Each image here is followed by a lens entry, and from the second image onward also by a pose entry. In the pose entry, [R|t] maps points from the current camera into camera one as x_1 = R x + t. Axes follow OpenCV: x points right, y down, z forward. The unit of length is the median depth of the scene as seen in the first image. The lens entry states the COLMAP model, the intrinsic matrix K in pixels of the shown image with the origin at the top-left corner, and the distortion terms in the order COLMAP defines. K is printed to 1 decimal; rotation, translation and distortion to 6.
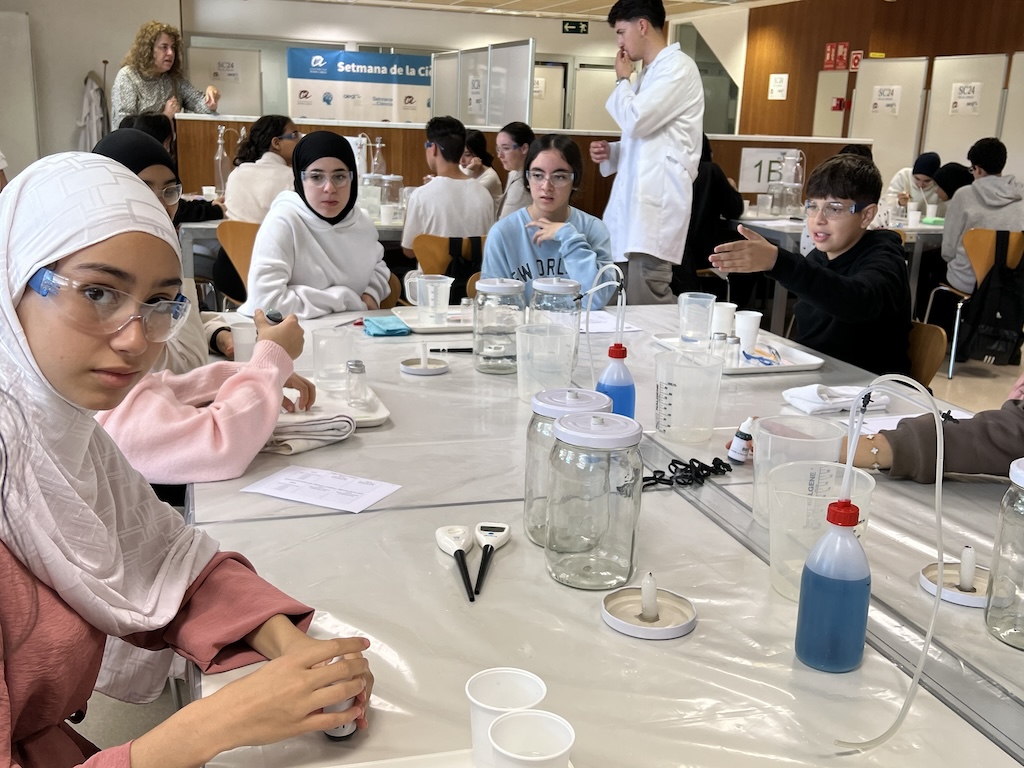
lens RADIAL K [[1070.9, 0, 512.3], [0, 1070.9, 348.8], [0, 0, 1]] dist [0.102934, -0.149656]
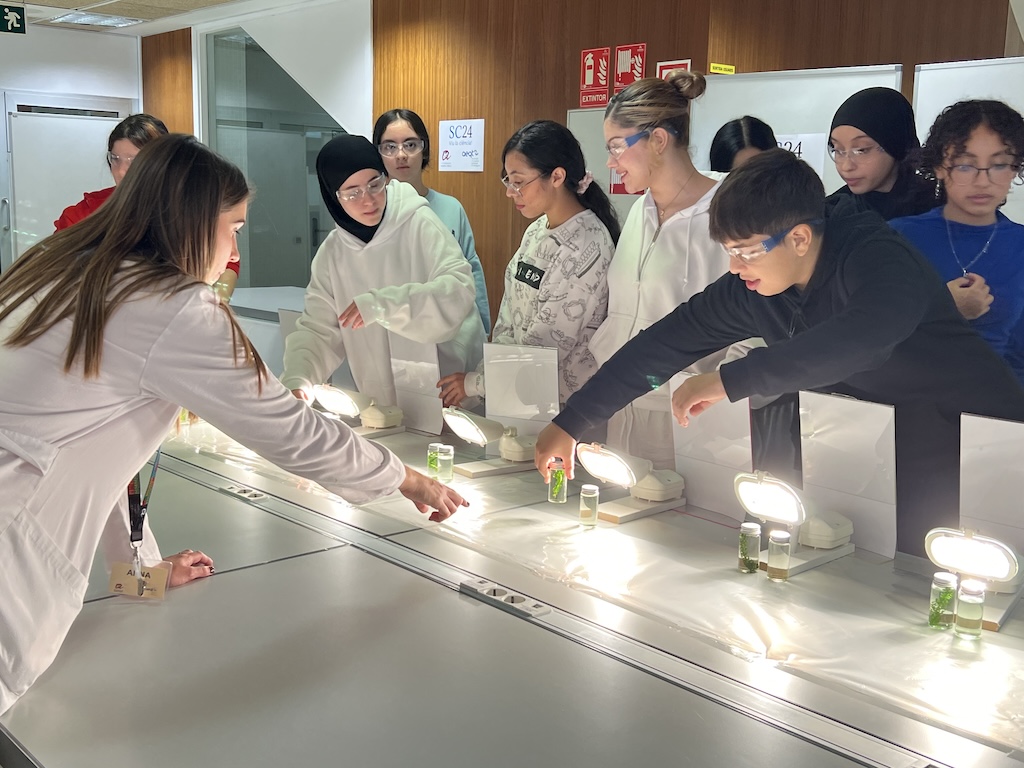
lens RADIAL K [[1130.3, 0, 512.0], [0, 1130.3, 384.0], [0, 0, 1]] dist [0.130928, -0.278977]
pose [[0.902815, -0.089437, 0.420626, 0.245643], [0.108618, 0.993844, -0.021814, -0.700159], [-0.416086, 0.065382, 0.906972, 3.066458]]
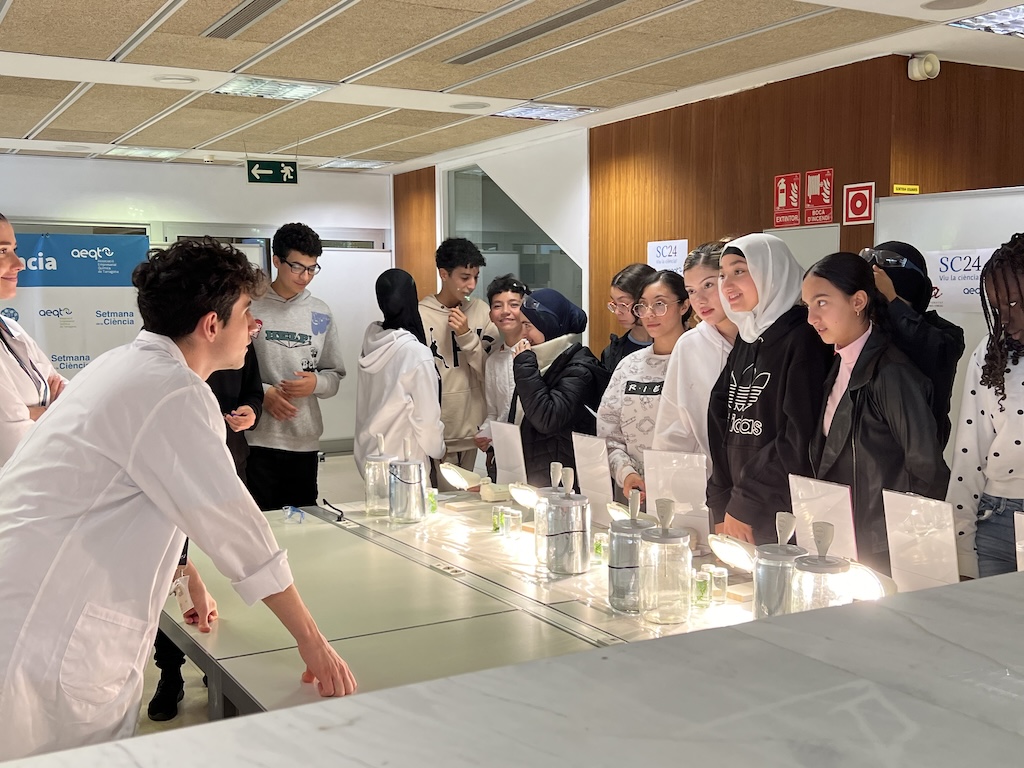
lens RADIAL K [[1130.3, 0, 512.0], [0, 1130.3, 384.0], [0, 0, 1]] dist [0.130928, -0.278977]
pose [[0.970855, -0.068366, 0.229708, 0.232875], [0.099713, 0.986782, -0.127744, -0.690068], [-0.217939, 0.146925, 0.964840, 2.801608]]
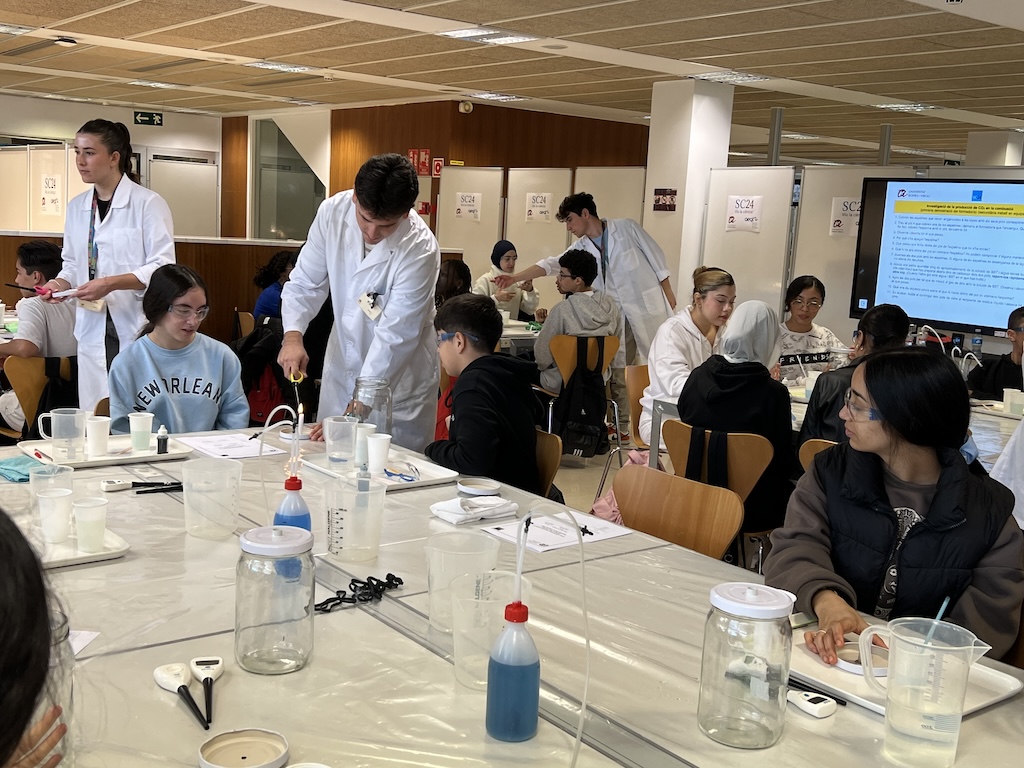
lens RADIAL K [[1148.2, 0, 462.4], [0, 1148.2, 384.3], [0, 0, 1]] dist [0.125045, -0.017902]
pose [[0.946081, -0.041642, 0.321243, -0.117114], [0.059446, 0.997180, -0.045811, -0.036659], [-0.318429, 0.062438, 0.945888, -0.179125]]
